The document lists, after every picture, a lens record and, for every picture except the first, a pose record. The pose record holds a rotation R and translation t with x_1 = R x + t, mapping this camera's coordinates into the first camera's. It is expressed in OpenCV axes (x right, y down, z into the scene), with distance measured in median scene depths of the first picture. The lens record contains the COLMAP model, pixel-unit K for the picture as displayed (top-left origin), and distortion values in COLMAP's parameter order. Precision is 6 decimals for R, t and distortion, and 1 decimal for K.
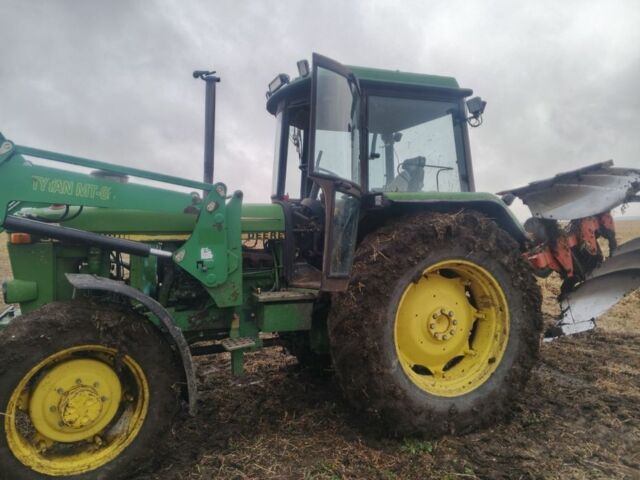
lens RADIAL K [[501.3, 0, 317.9], [0, 501.3, 241.4], [0, 0, 1]] dist [0.115887, -0.197667]
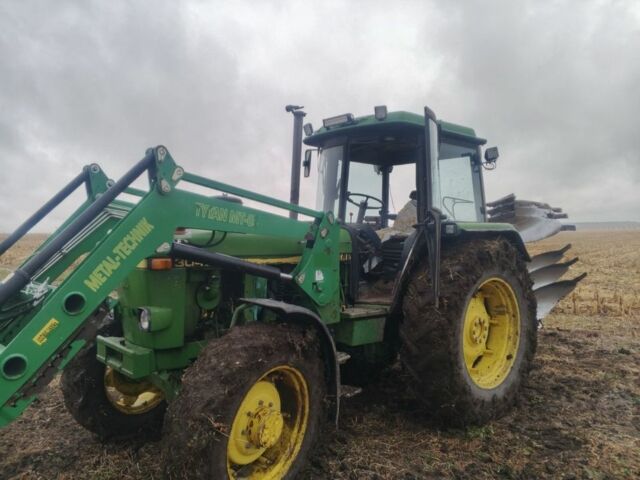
lens RADIAL K [[501.3, 0, 317.9], [0, 501.3, 241.4], [0, 0, 1]] dist [0.115887, -0.197667]
pose [[0.934687, 0.007569, 0.355390, -0.561493], [-0.000610, 0.999806, -0.019690, -0.026662], [-0.355470, 0.018188, 0.934511, -0.012417]]
